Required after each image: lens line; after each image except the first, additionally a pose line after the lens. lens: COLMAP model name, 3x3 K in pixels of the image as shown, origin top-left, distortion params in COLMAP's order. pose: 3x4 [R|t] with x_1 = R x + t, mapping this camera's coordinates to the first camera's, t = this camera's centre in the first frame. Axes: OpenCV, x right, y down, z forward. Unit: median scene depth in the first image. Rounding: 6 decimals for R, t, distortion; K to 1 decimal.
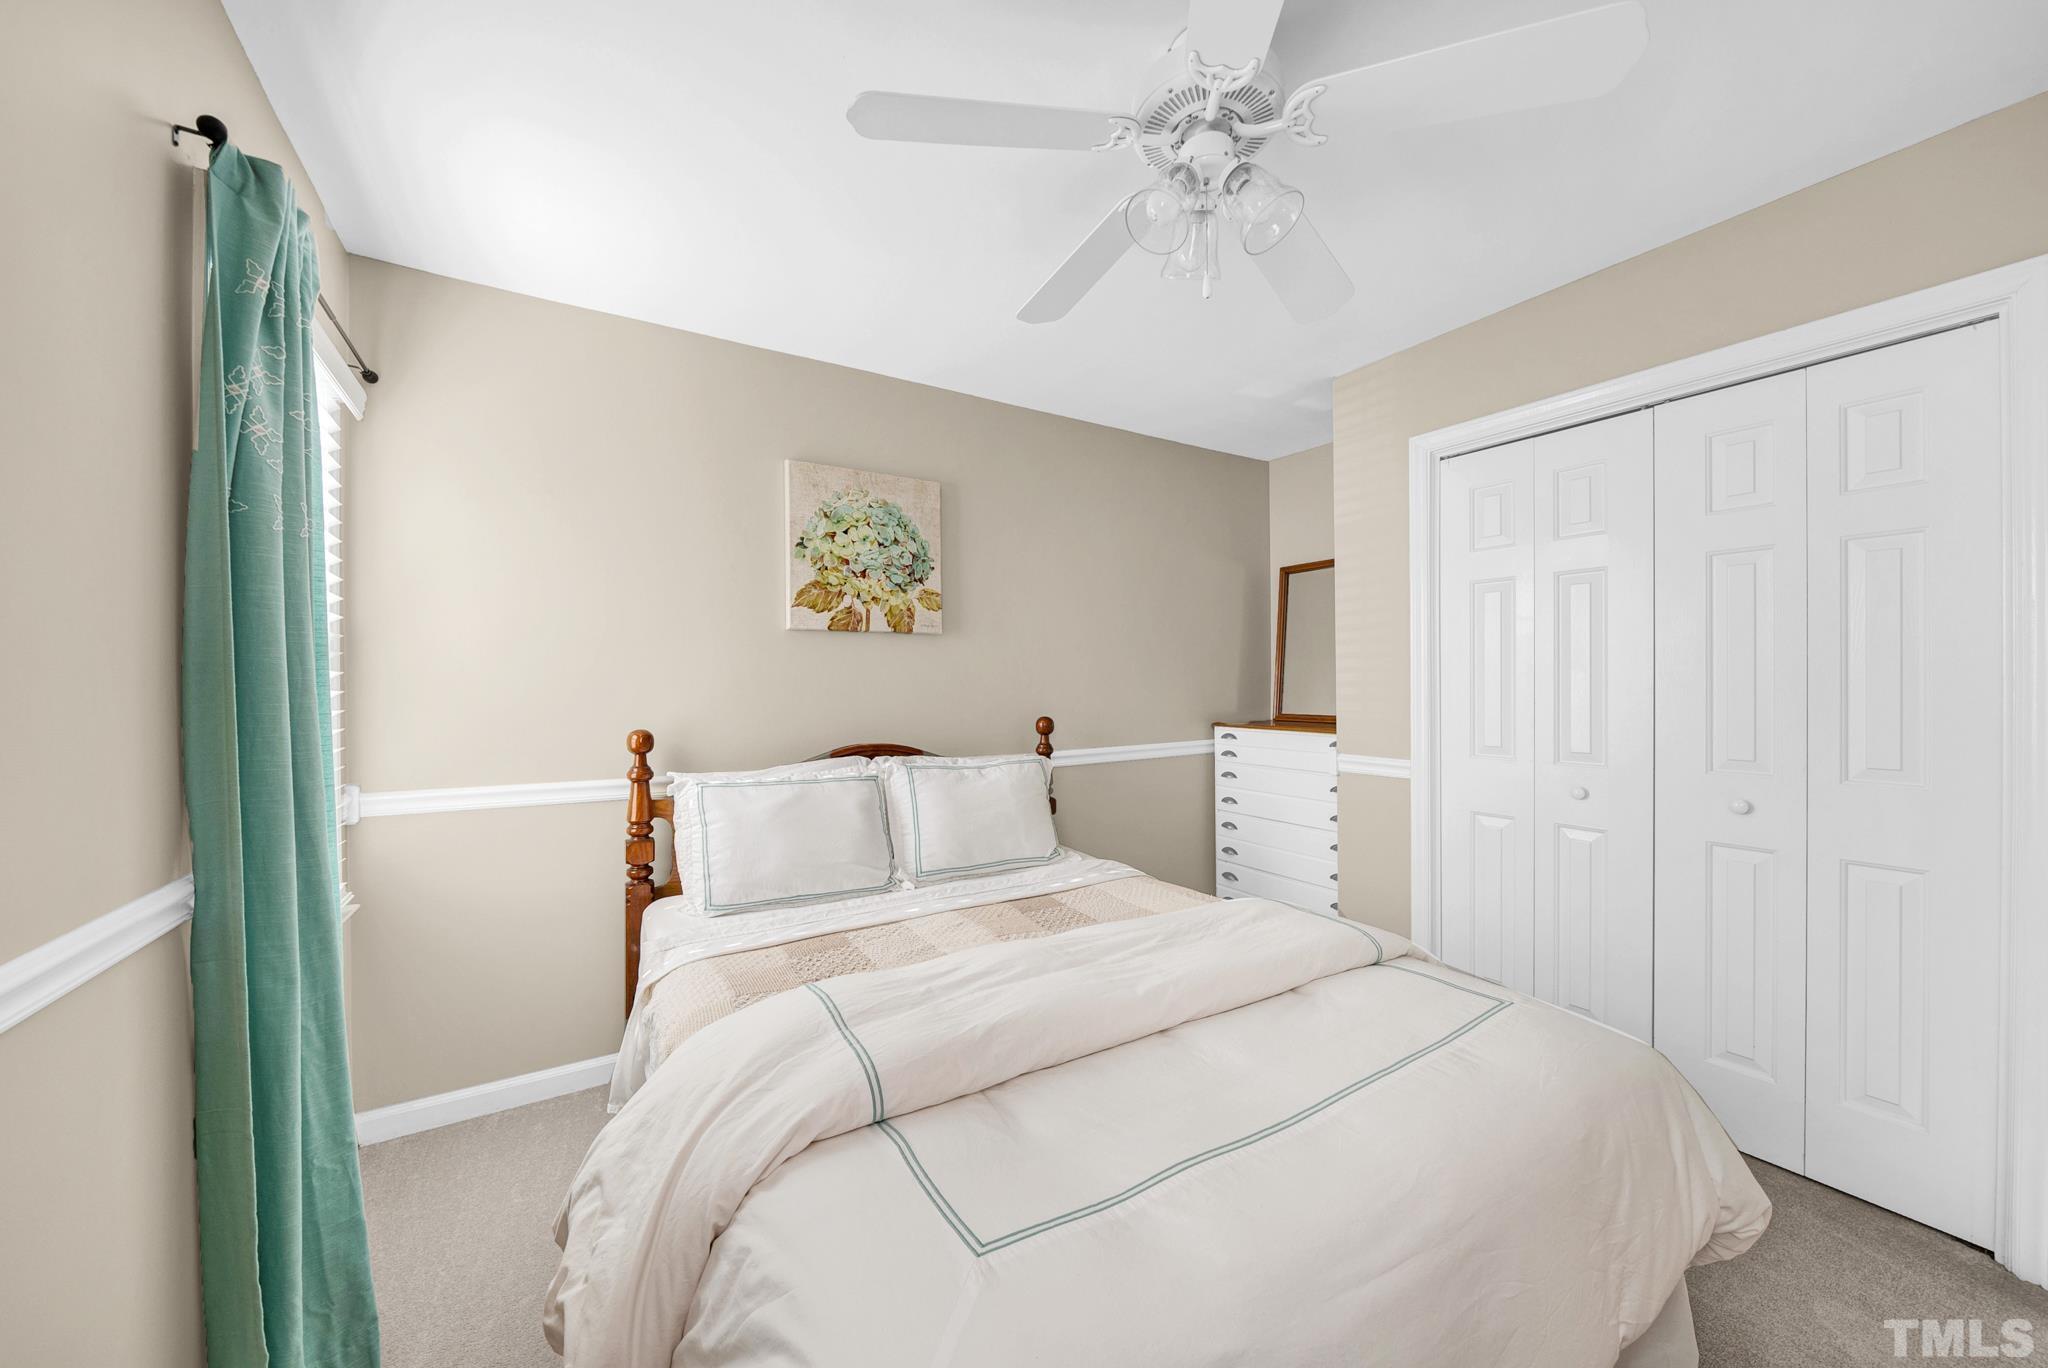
lens RADIAL K [[744.2, 0, 1022.0], [0, 744.2, 682.4], [0, 0, 1]] dist [-0.005432, -0.000663]
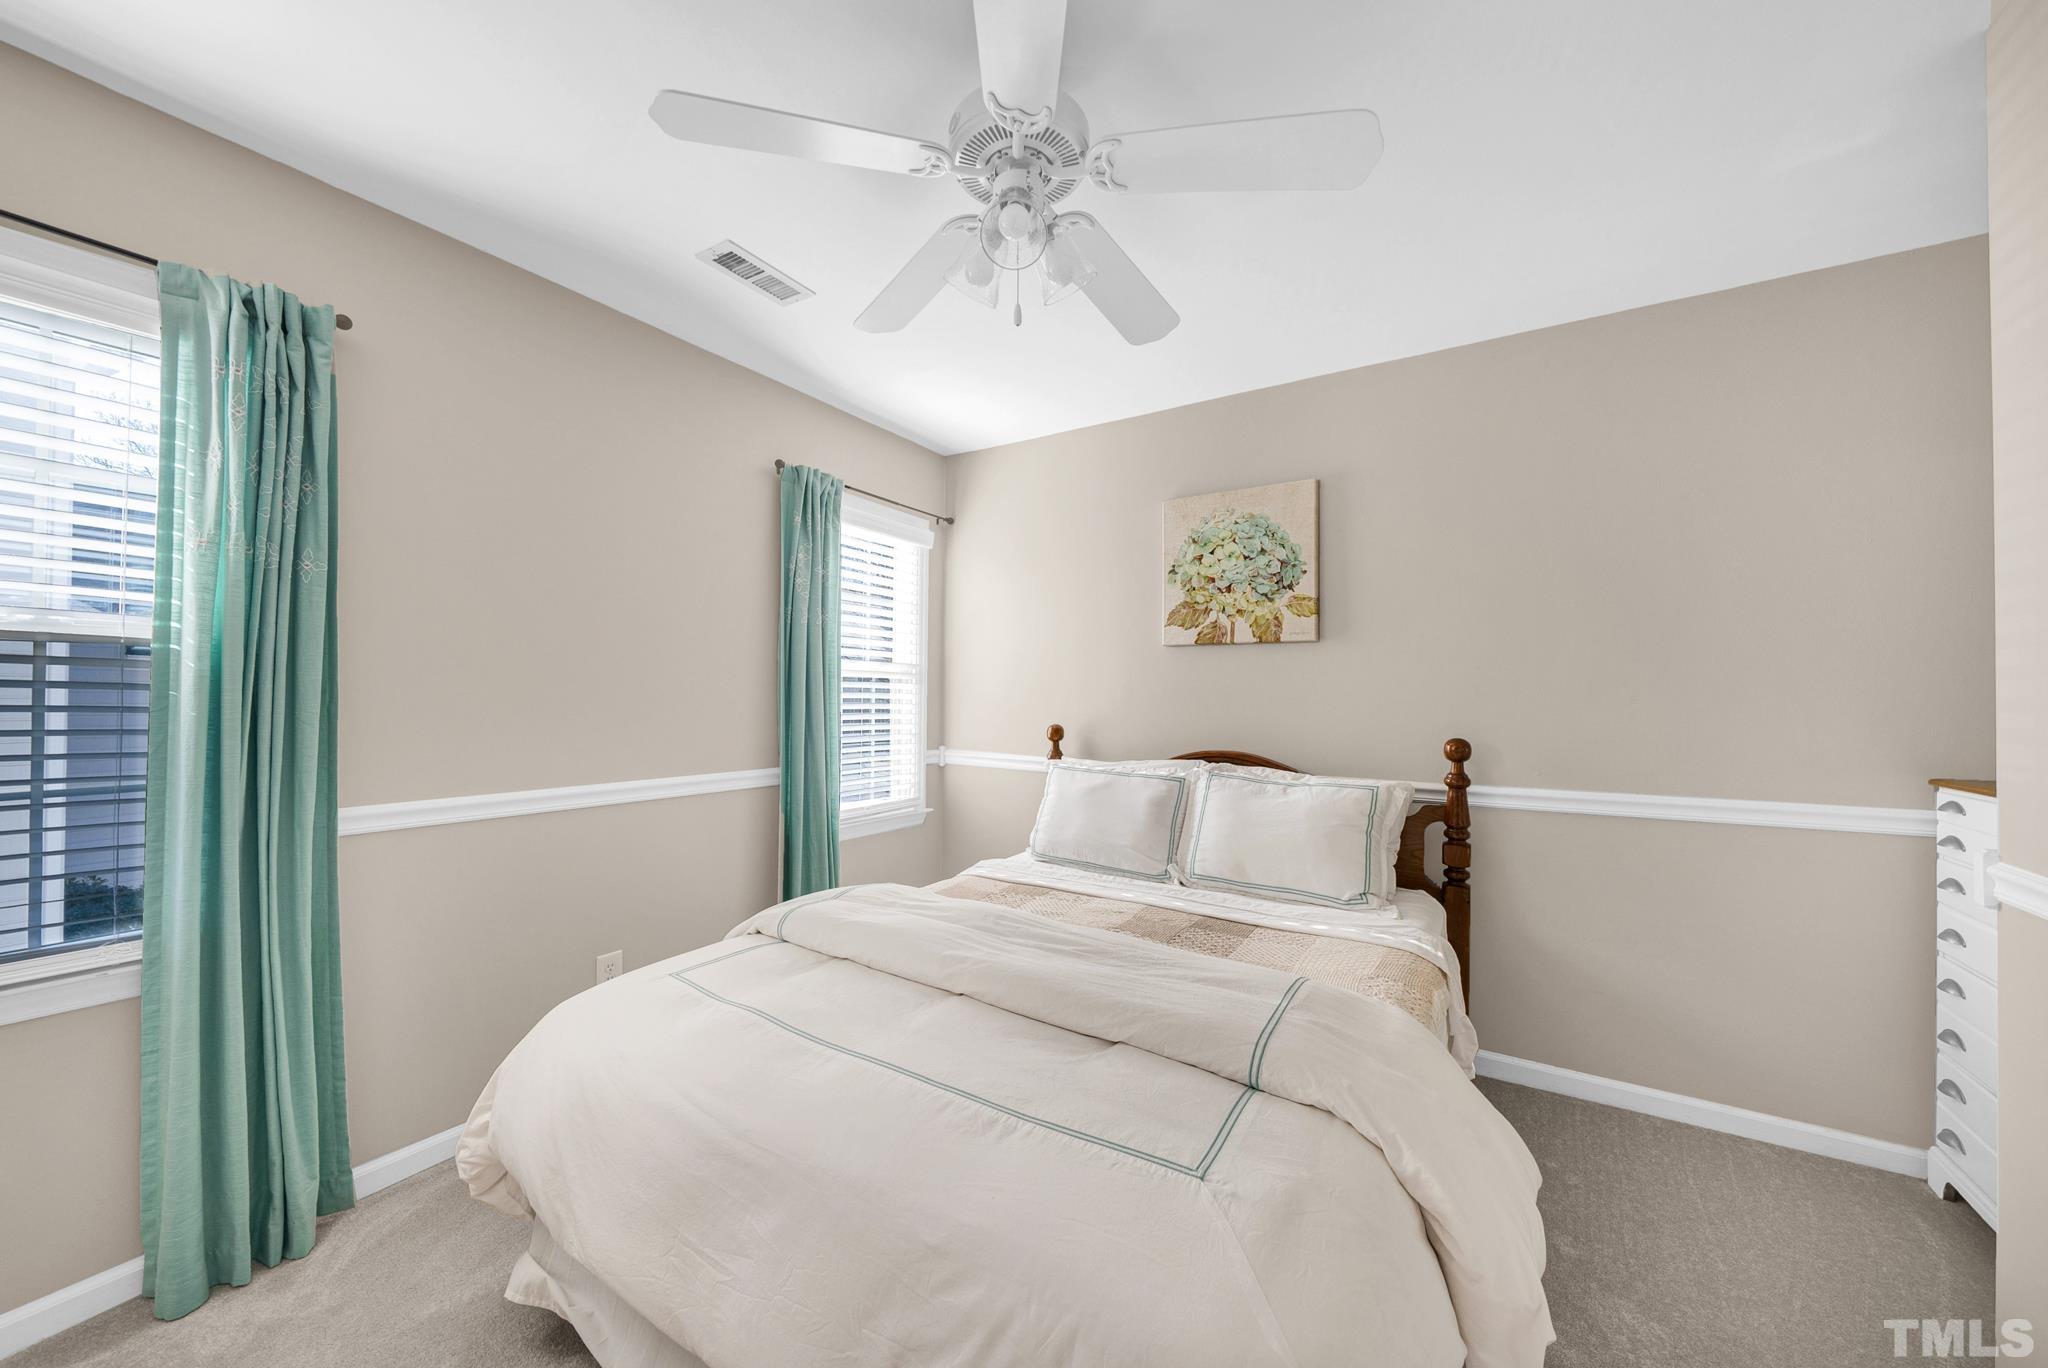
lens RADIAL K [[744.2, 0, 1010.6], [0, 744.2, 686.1], [0, 0, 1]] dist [-0.005432, -0.000663]
pose [[0.409458, 0.004598, -0.912318, 0.631174], [-0.005642, 0.999981, 0.002508, -0.009414], [0.912312, 0.004121, 0.409476, 0.293162]]
